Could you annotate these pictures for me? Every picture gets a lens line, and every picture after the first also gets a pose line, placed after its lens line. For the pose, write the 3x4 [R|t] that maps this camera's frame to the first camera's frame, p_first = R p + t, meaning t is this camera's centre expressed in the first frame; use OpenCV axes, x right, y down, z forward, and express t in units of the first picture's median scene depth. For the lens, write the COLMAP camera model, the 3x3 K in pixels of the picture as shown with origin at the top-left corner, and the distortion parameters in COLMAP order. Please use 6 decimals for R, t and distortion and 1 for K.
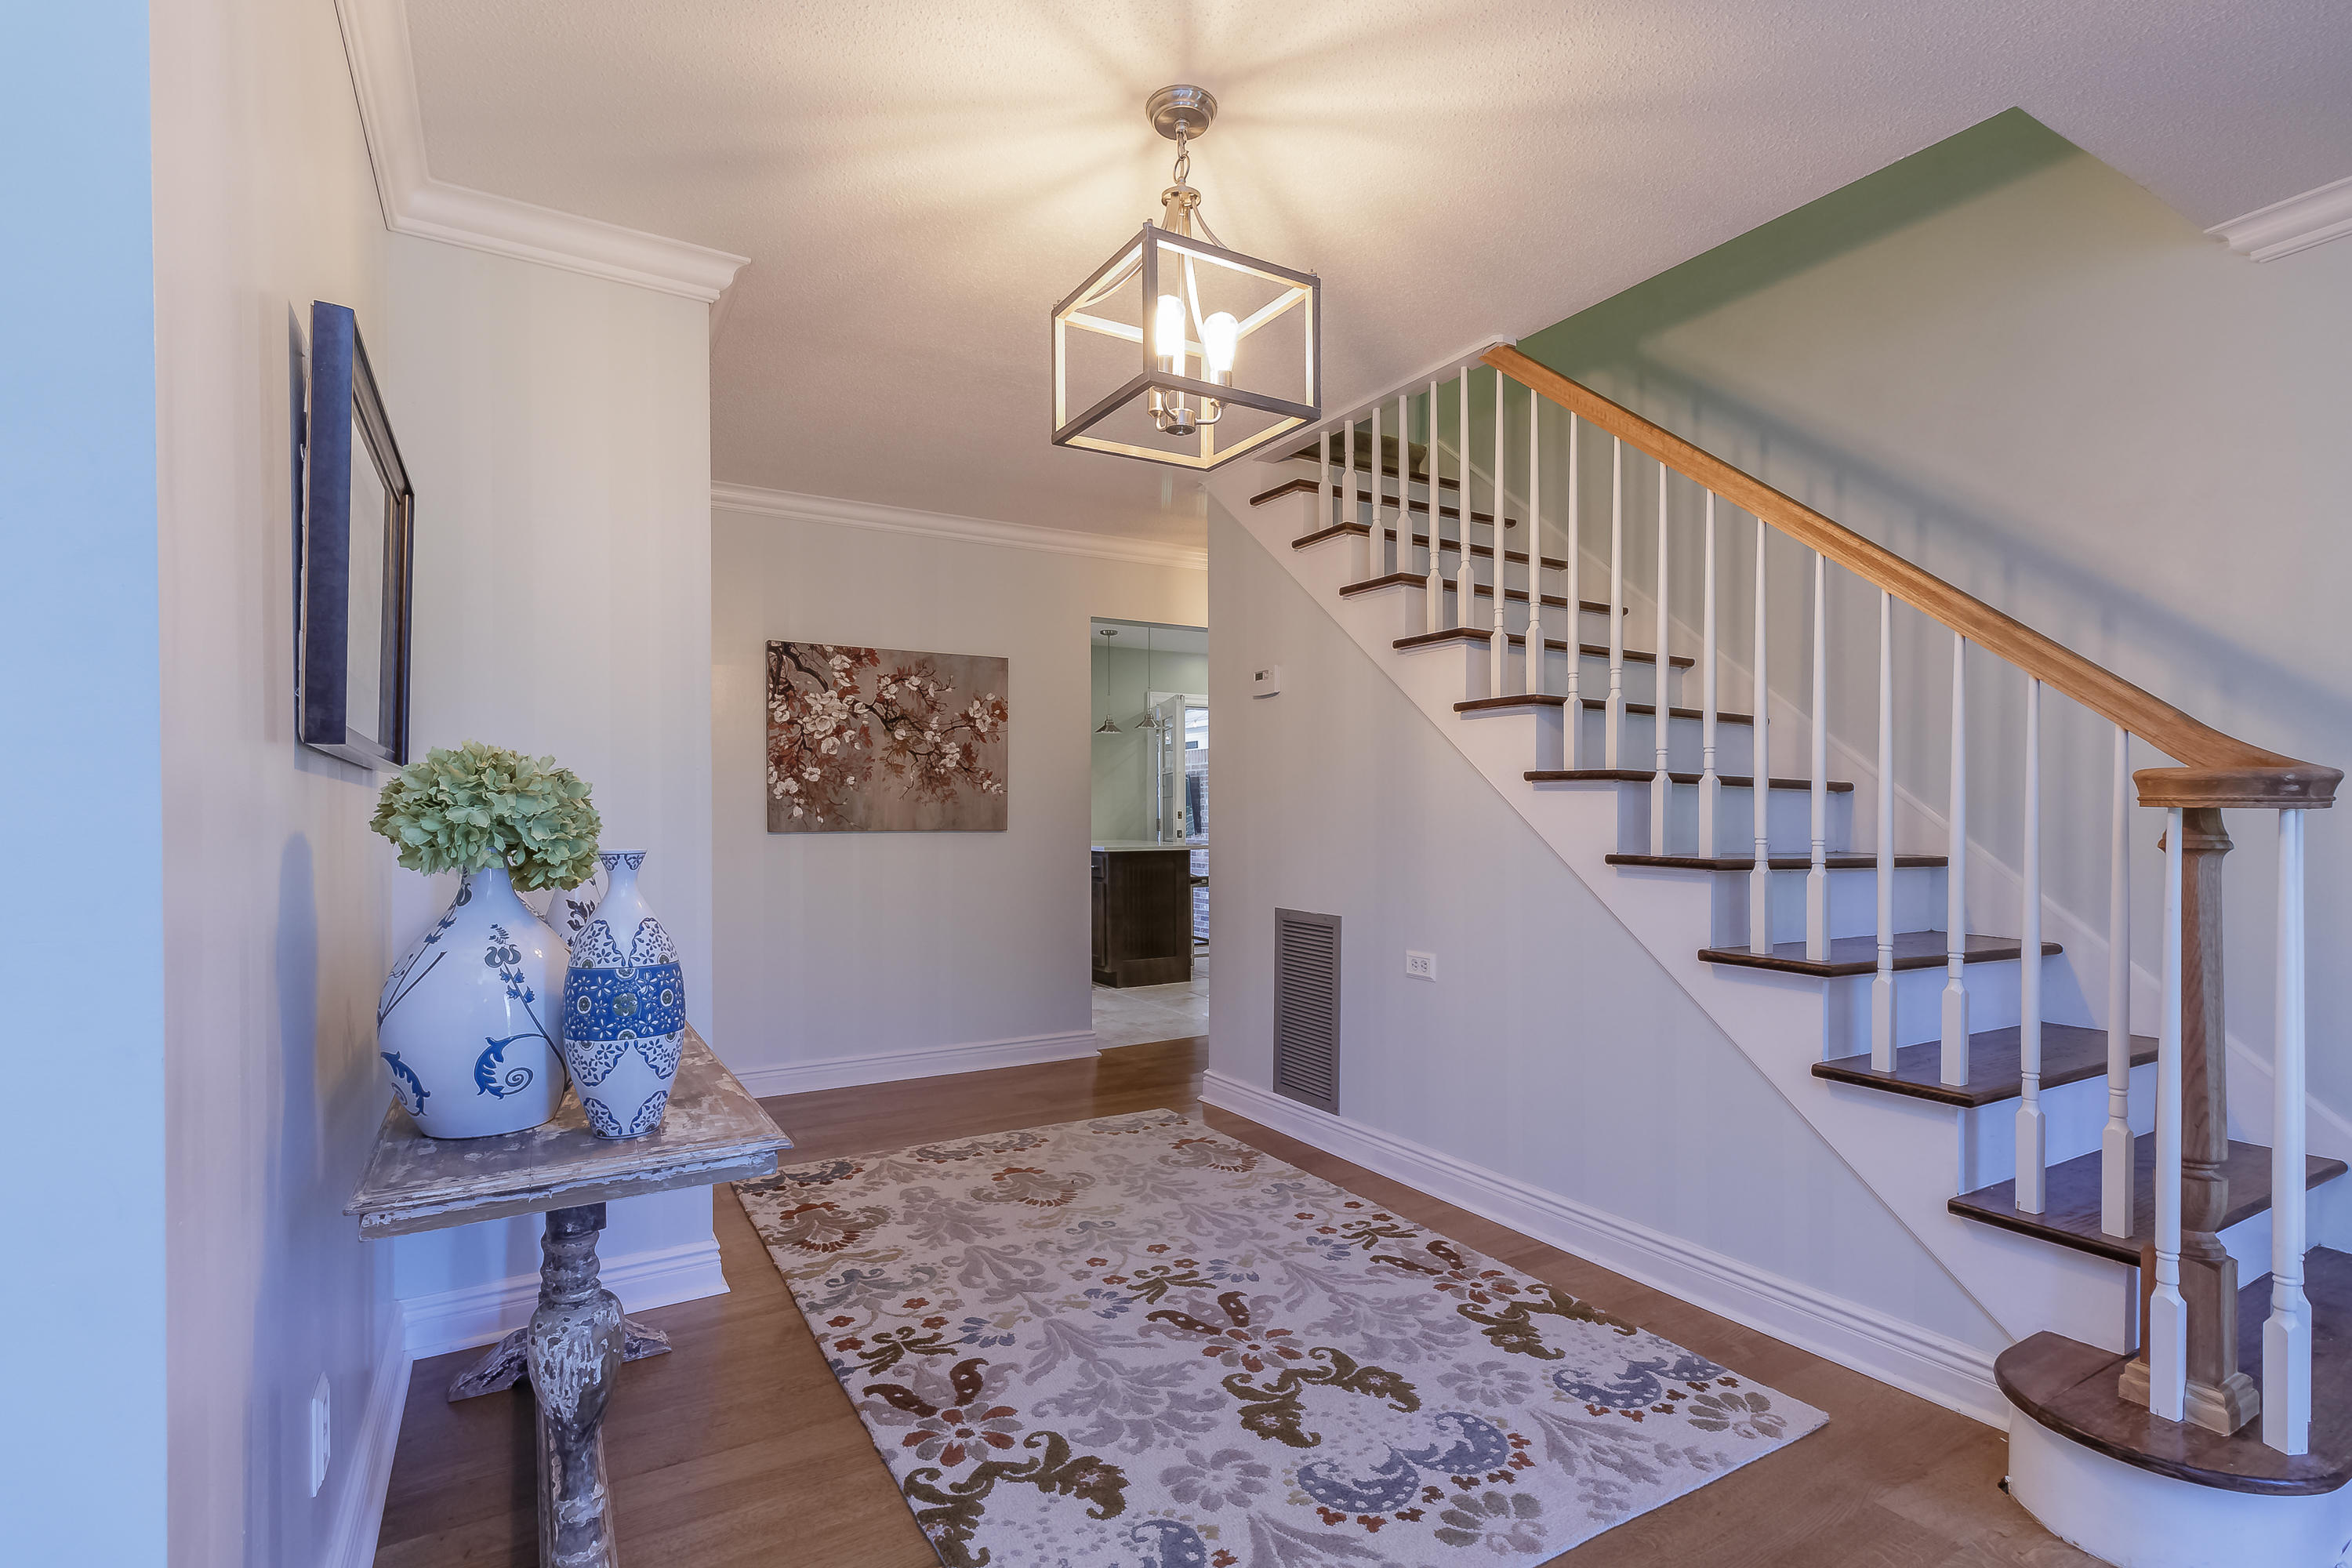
lens RADIAL K [[1098.7, 0, 1178.7], [0, 1098.7, 793.1], [0, 0, 1]] dist [0.000317, 0.000094]
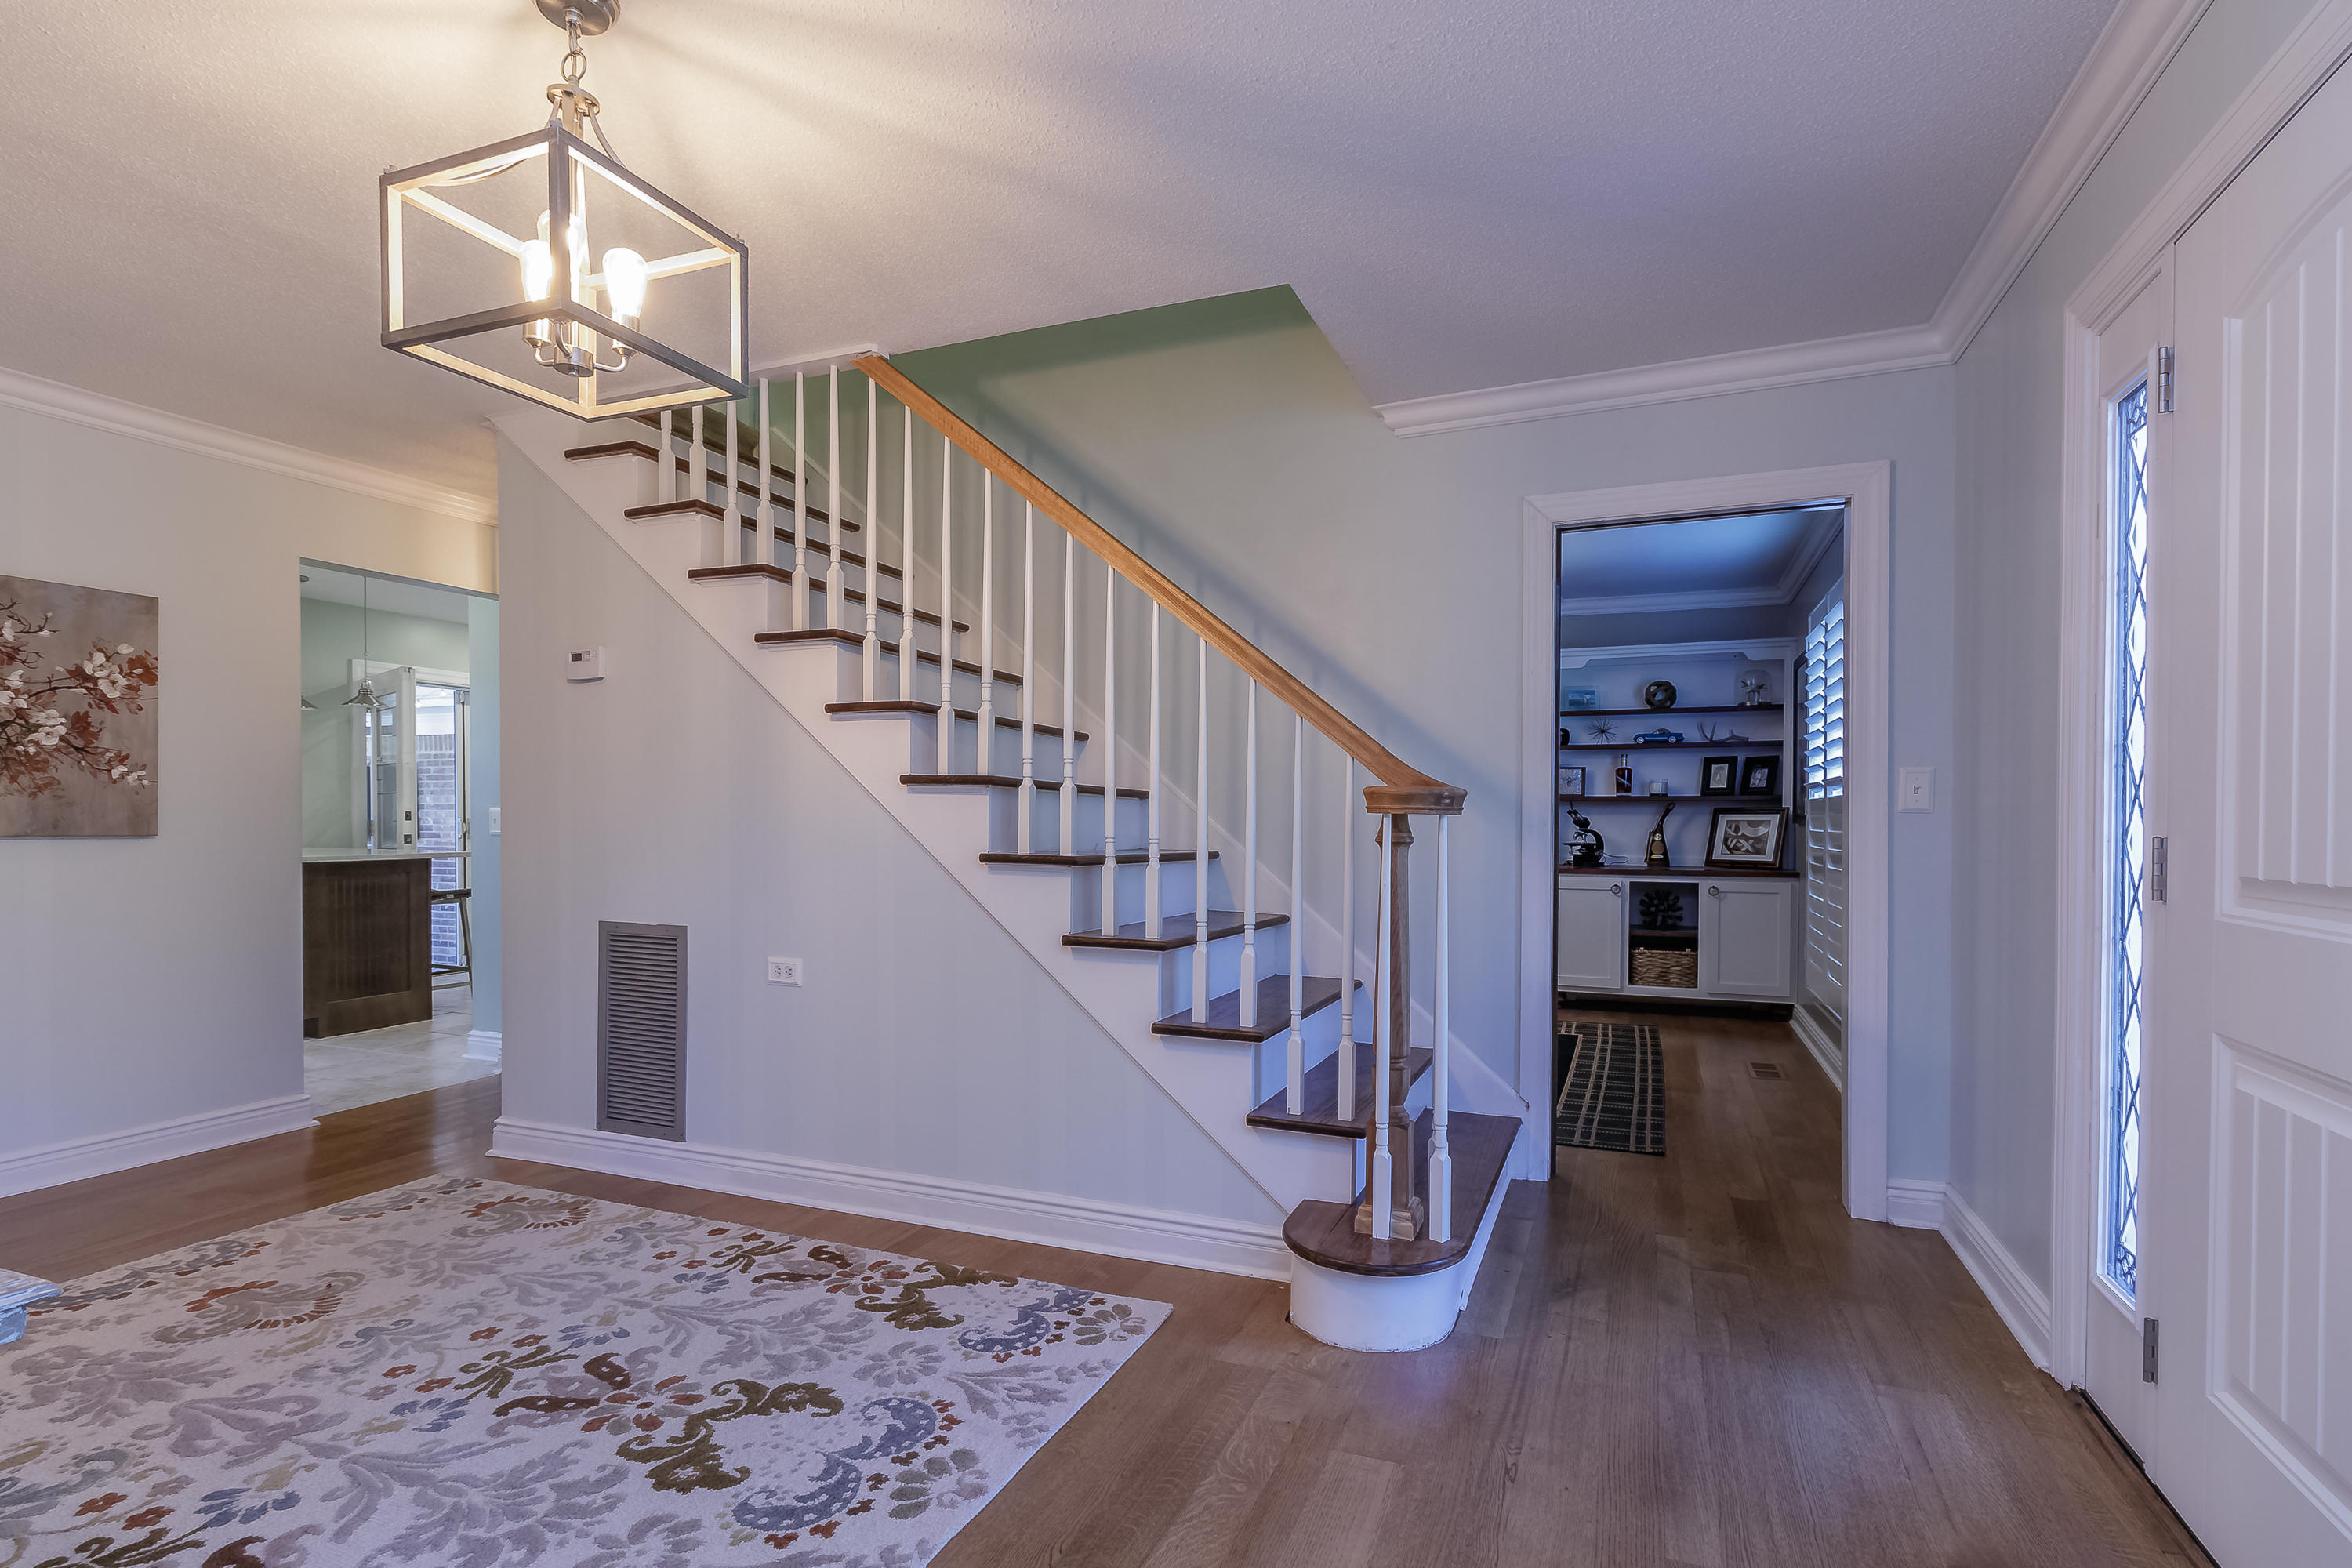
lens RADIAL K [[1101.0, 0, 1201.4], [0, 1101.0, 801.4], [0, 0, 1]] dist [0.002771, -0.000019]
pose [[0.790816, 0.012516, 0.611926, -0.127799], [-0.015788, 0.999875, -0.000046, 0.000899], [-0.611851, -0.009625, 0.790915, 0.007972]]
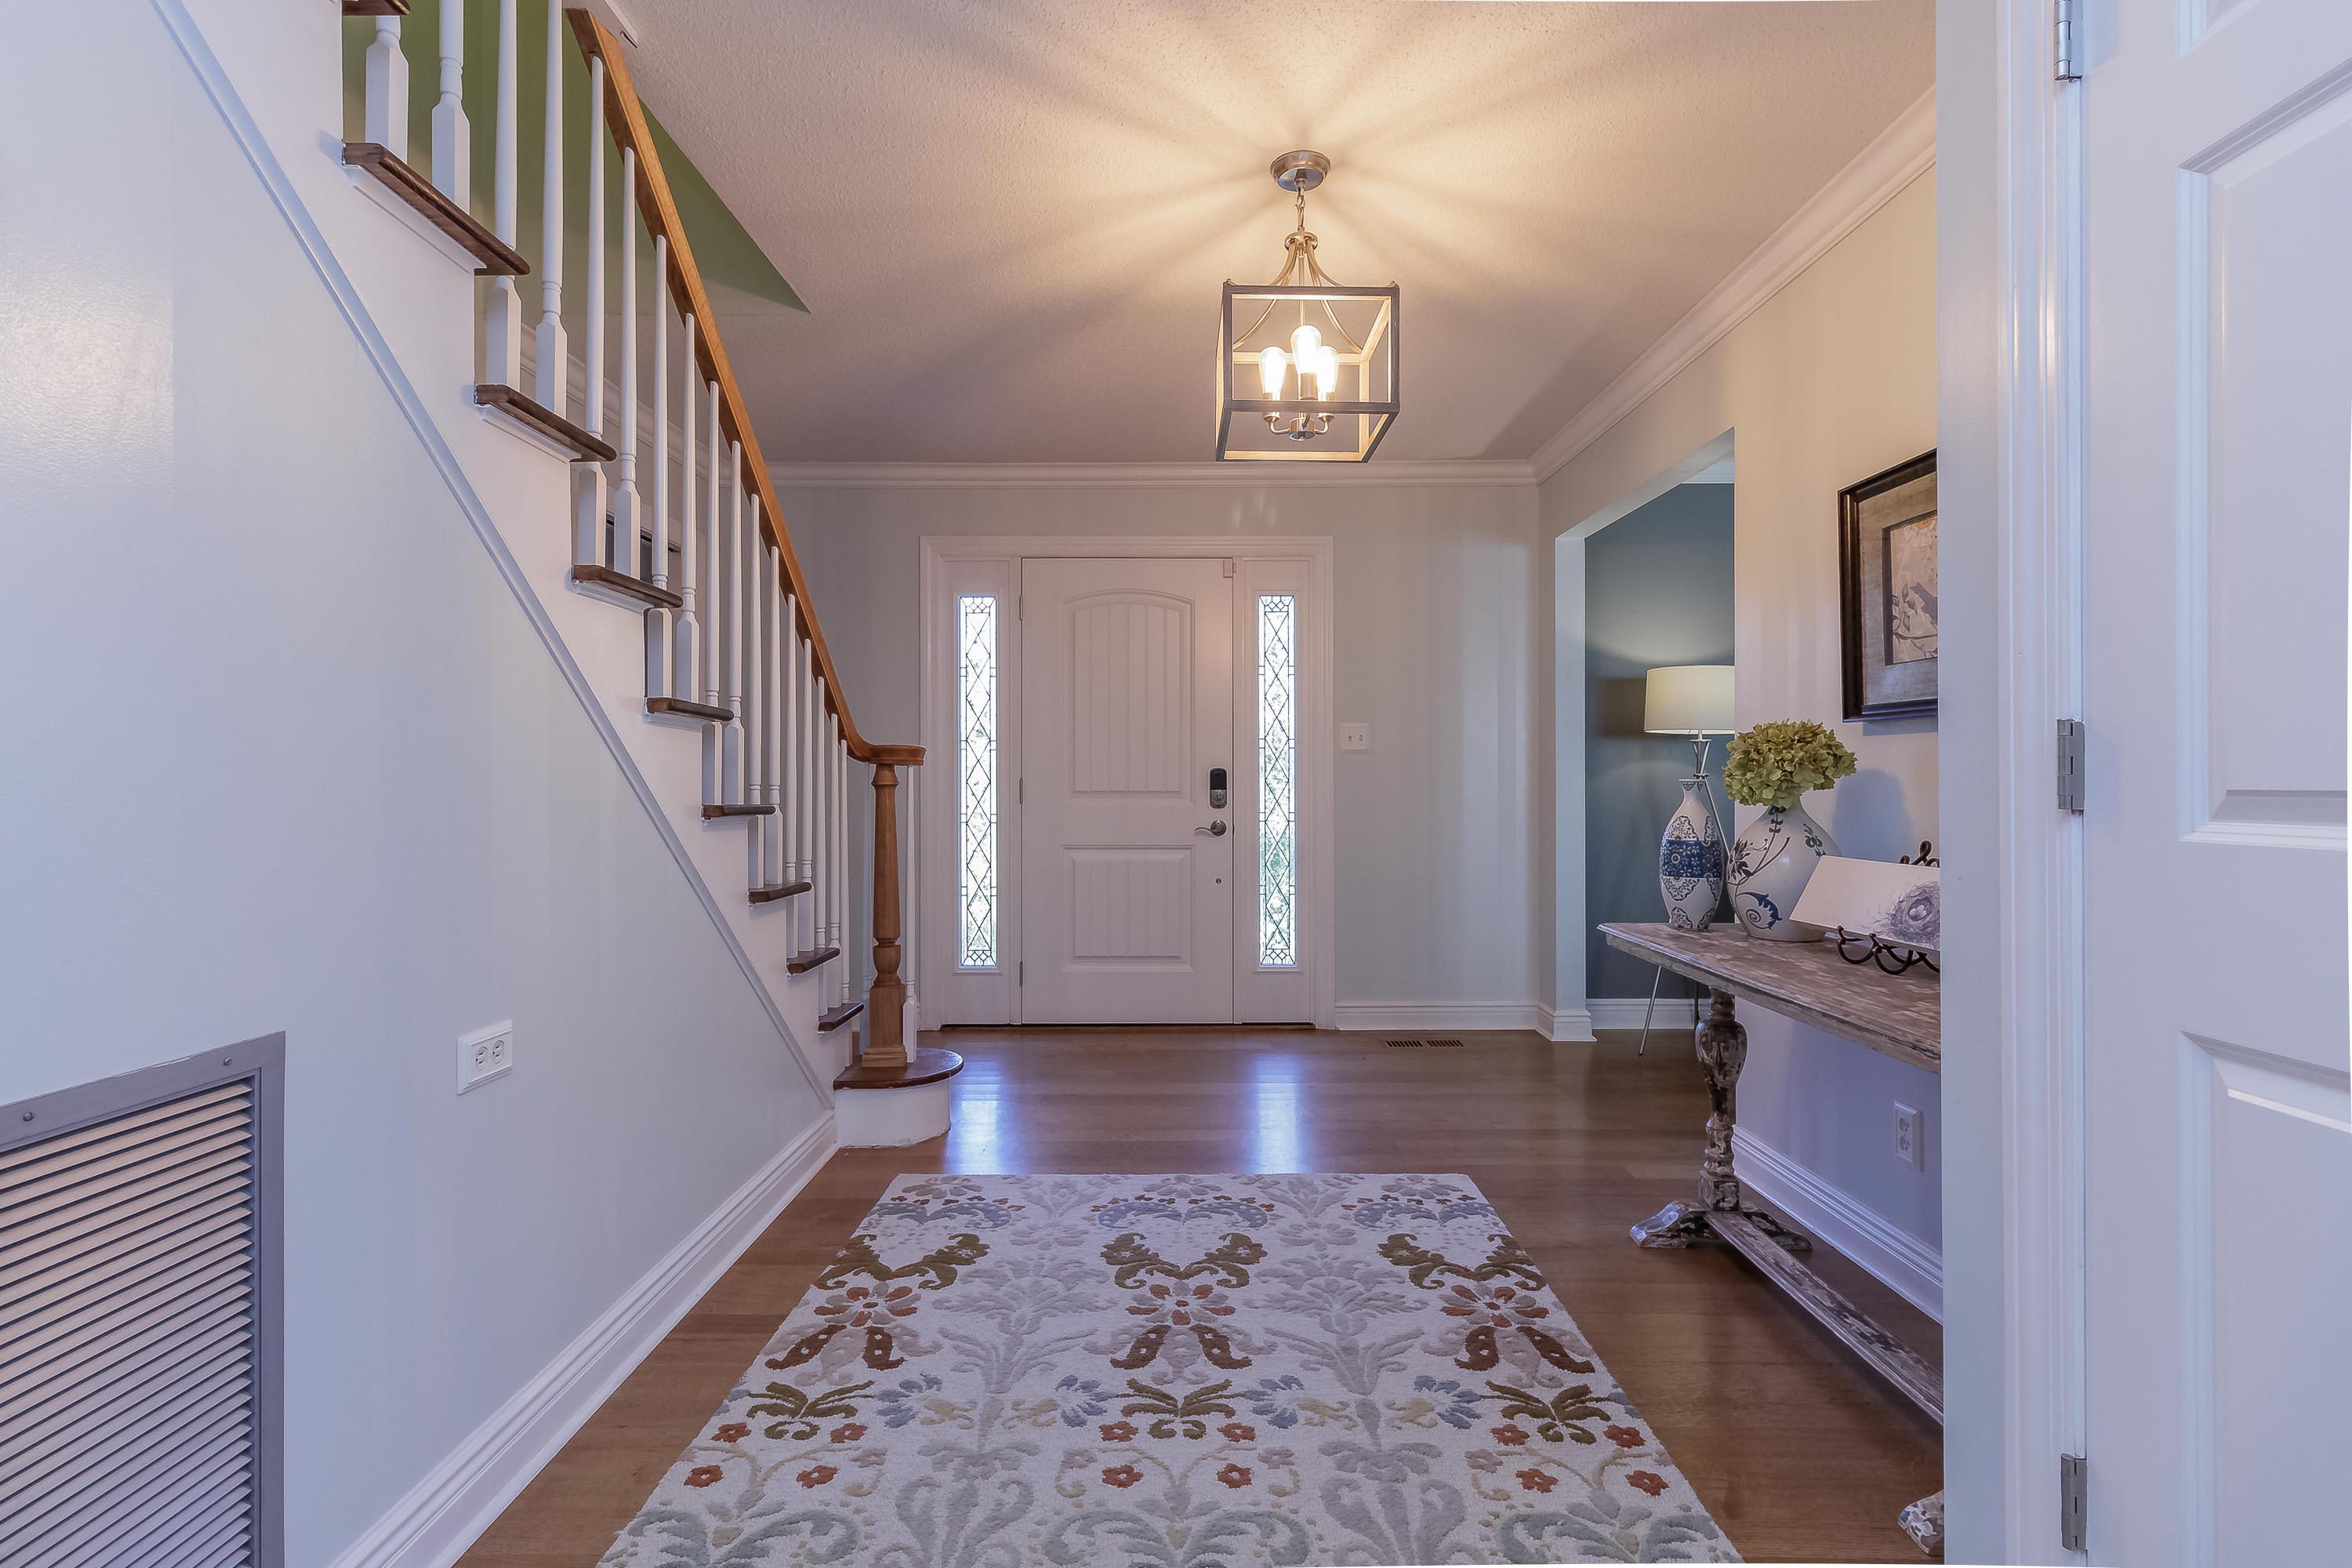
lens RADIAL K [[1098.7, 0, 1178.7], [0, 1098.7, 793.1], [0, 0, 1]] dist [0.000317, 0.000094]
pose [[-0.852477, -0.003565, 0.522752, -0.428115], [-0.009021, 0.999928, -0.007892, 0.057419], [-0.522686, -0.011443, -0.852448, 1.799951]]
